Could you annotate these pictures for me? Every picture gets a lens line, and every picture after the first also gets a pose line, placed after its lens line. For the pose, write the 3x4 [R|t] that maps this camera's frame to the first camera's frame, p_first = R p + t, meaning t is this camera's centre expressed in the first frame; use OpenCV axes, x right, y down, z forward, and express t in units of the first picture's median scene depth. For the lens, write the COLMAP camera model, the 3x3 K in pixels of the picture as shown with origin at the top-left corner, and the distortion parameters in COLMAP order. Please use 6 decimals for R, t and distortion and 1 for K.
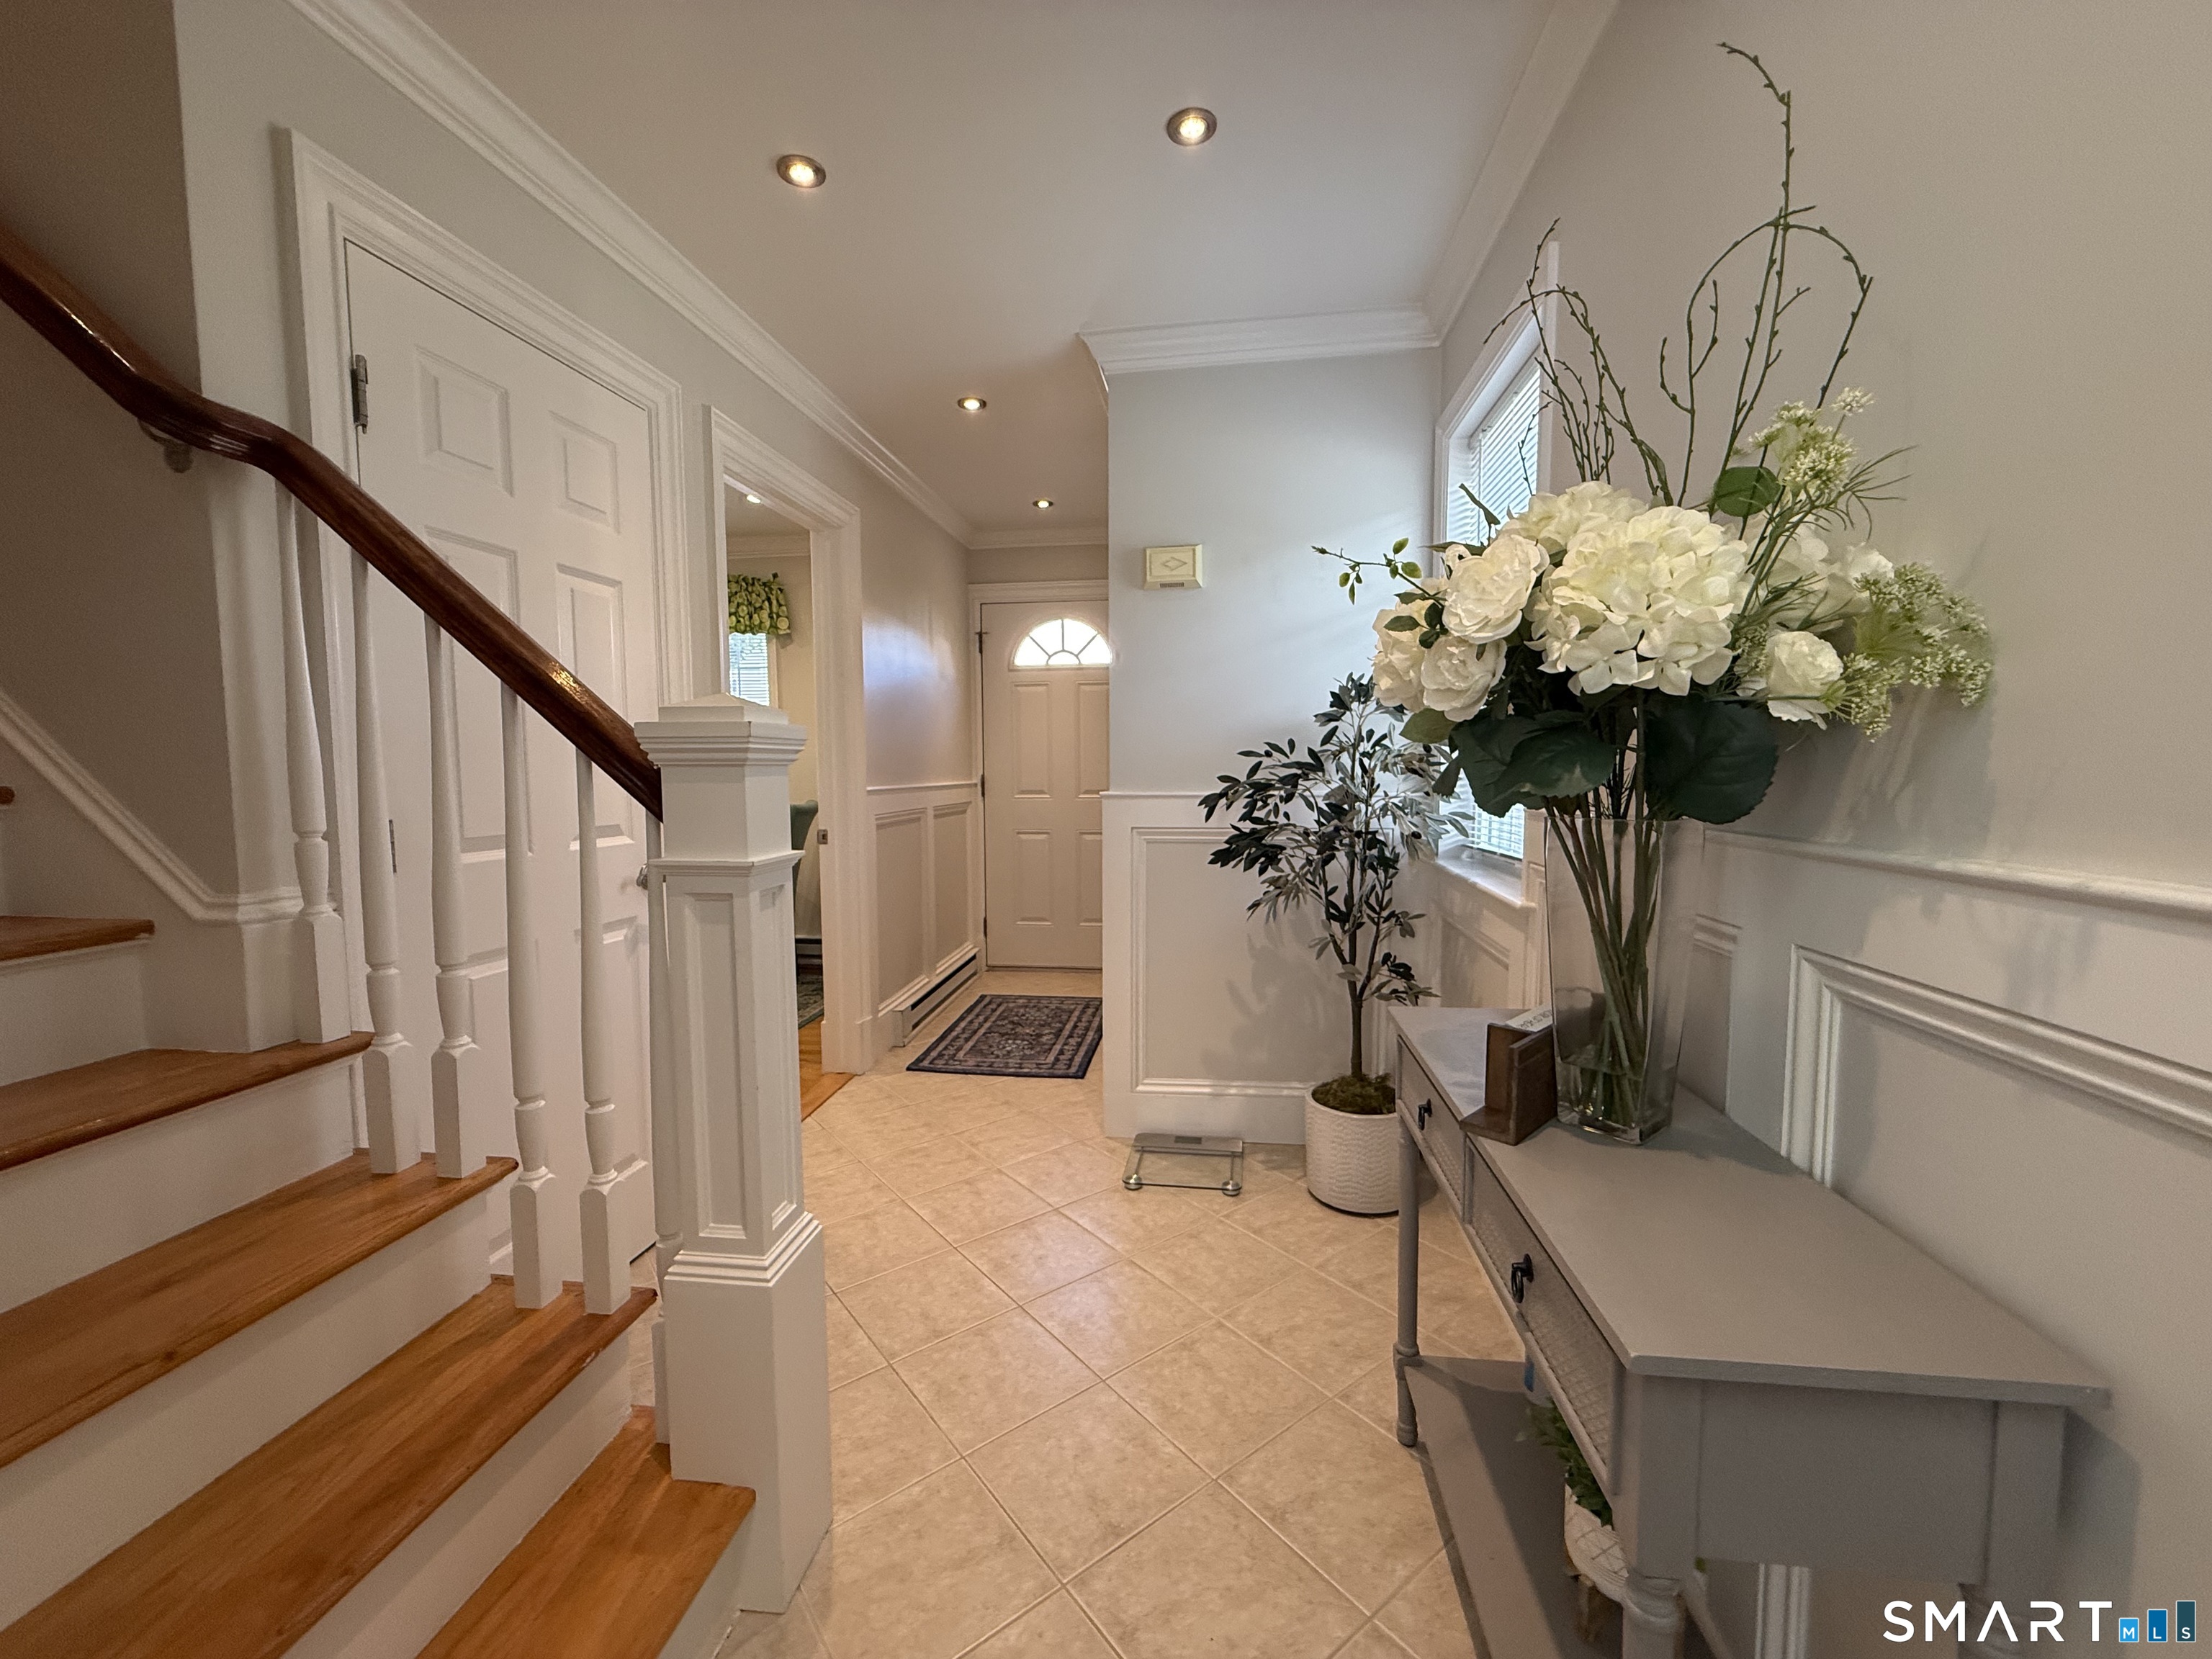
lens RADIAL K [[884.9, 0, 1106.0], [0, 884.9, 829.5], [0, 0, 1]] dist [-0.002033, 0.002187]
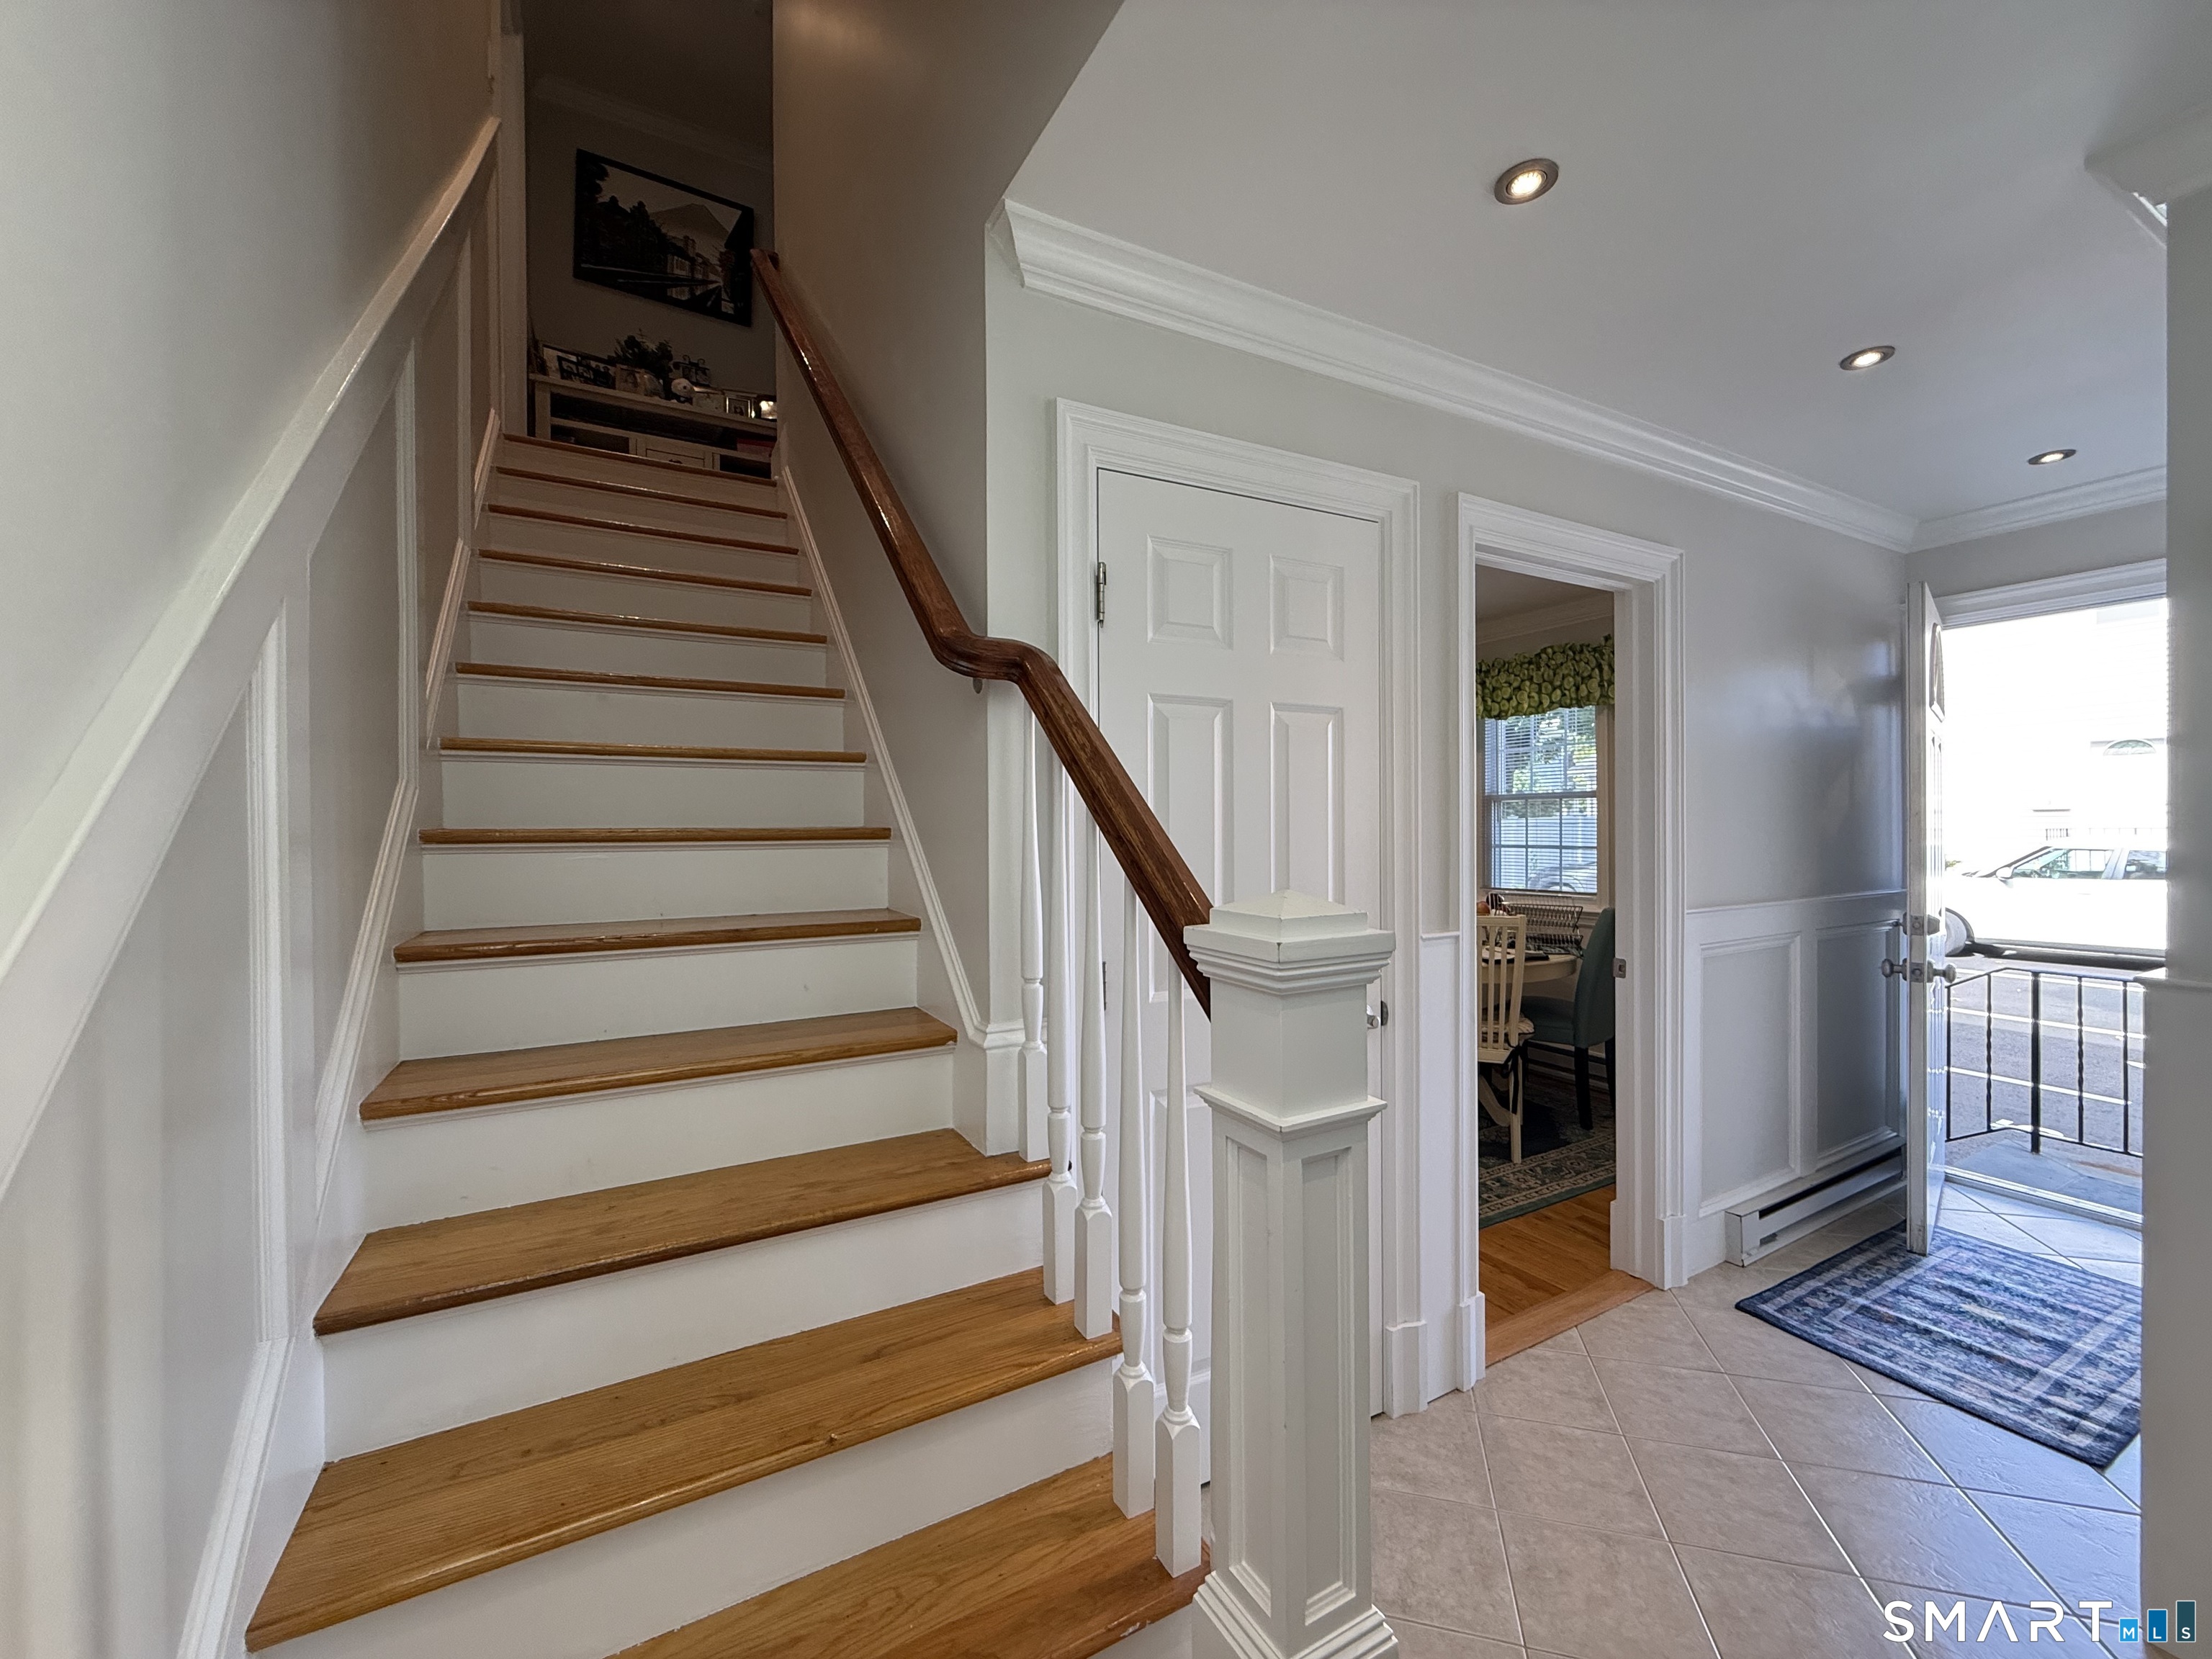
lens RADIAL K [[884.9, 0, 1106.0], [0, 884.9, 829.5], [0, 0, 1]] dist [-0.002033, 0.002187]
pose [[0.600030, 0.006863, -0.799948, 0.097799], [-0.055311, 0.997926, -0.032926, -0.158396], [0.798063, 0.064002, 0.599165, 0.356601]]
